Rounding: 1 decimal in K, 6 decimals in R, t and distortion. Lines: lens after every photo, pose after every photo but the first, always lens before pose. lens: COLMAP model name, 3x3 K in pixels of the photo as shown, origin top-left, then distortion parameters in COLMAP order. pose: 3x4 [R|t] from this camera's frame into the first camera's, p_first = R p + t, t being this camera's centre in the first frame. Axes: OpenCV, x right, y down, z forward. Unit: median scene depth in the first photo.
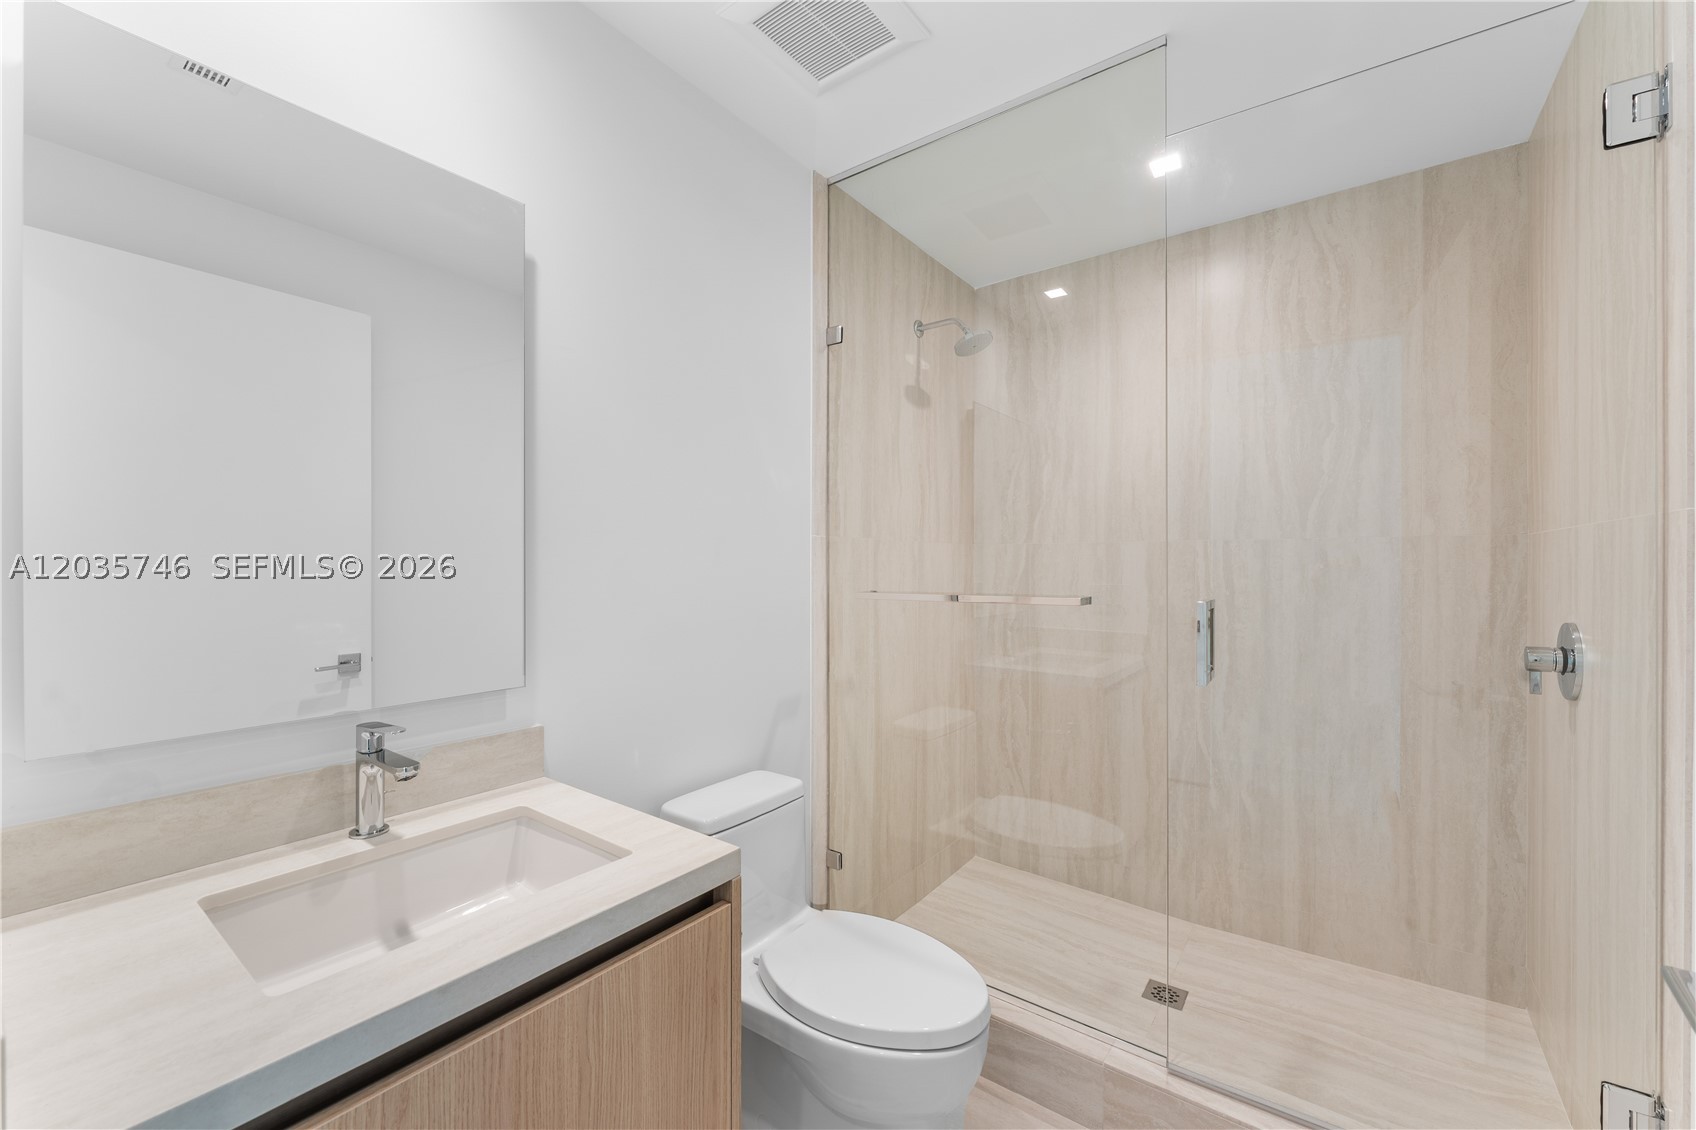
lens RADIAL K [[672.9, 0, 848.0], [0, 672.9, 565.0], [0, 0, 1]] dist [-0.002462, 0.000018]
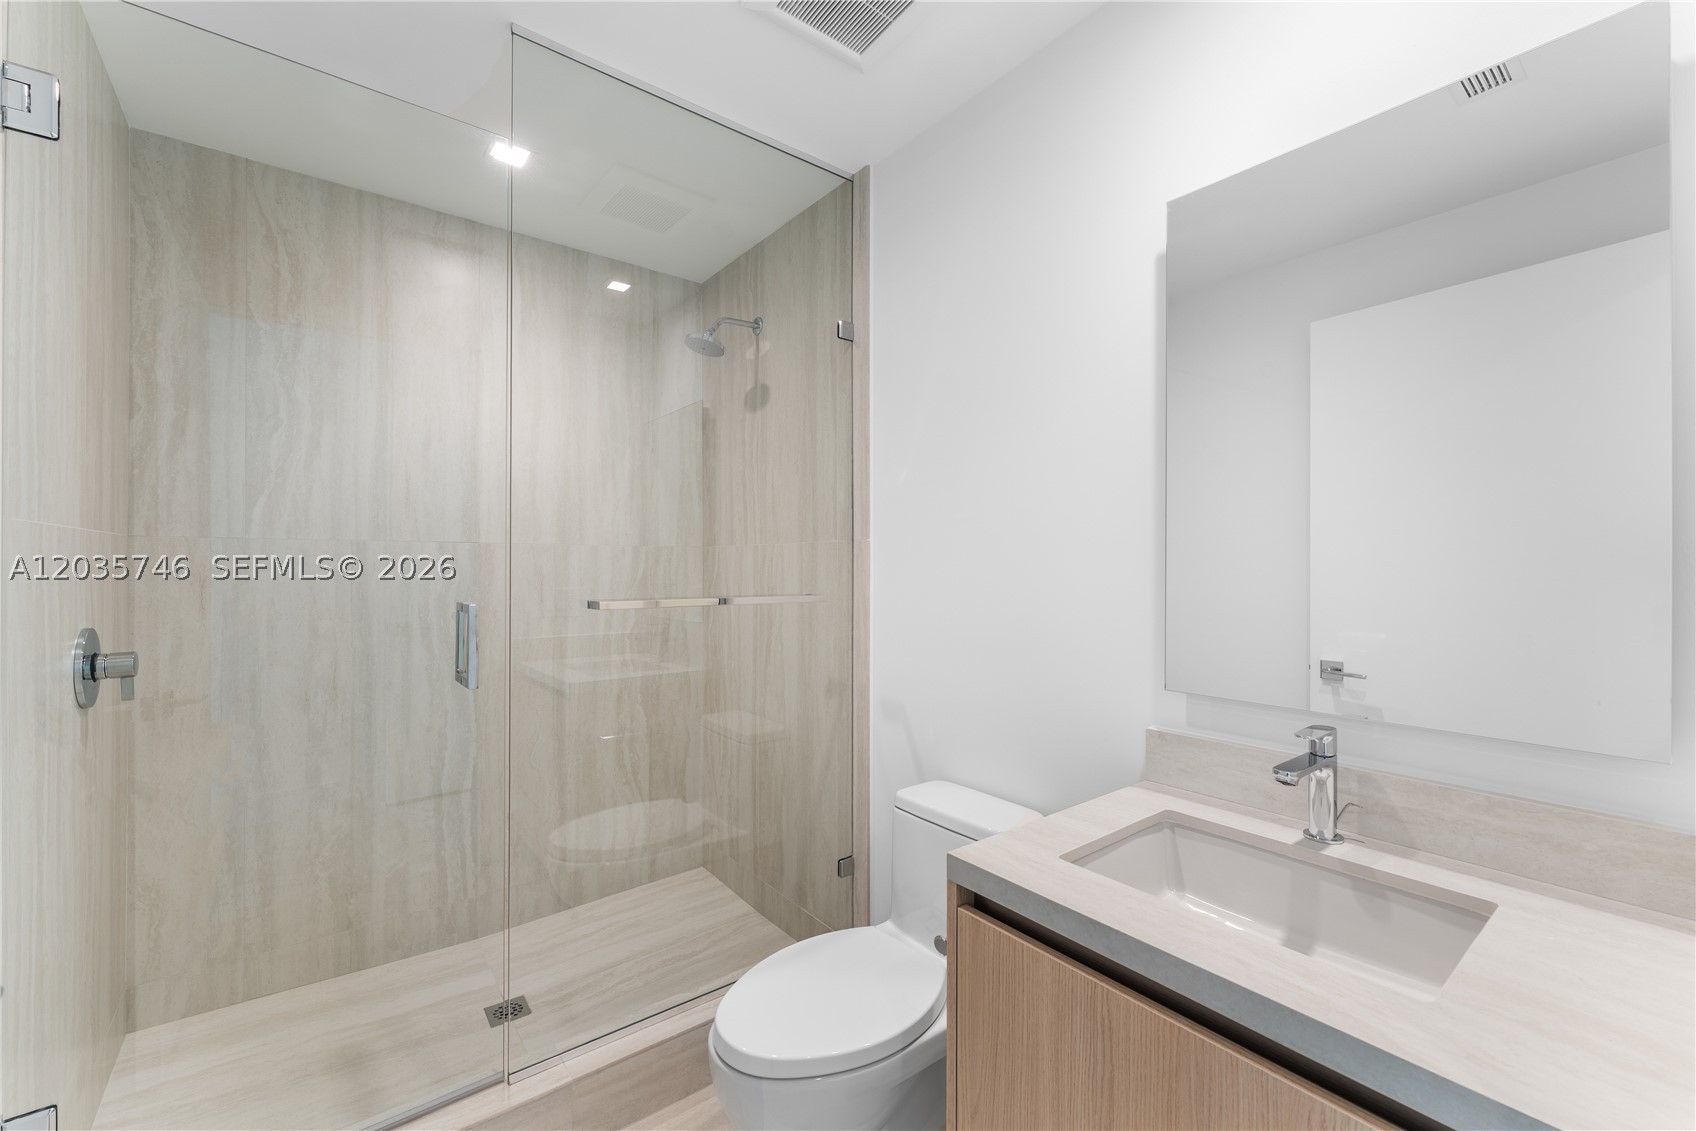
lens RADIAL K [[690.8, 0, 838.1], [0, 690.8, 564.2], [0, 0, 1]] dist [-0.001653, 0.000052]
pose [[0.284379, 0.000660, 0.958712, -0.349155], [0.004257, 0.999989, -0.001951, -0.000172], [-0.958703, 0.004636, 0.284373, 0.264208]]
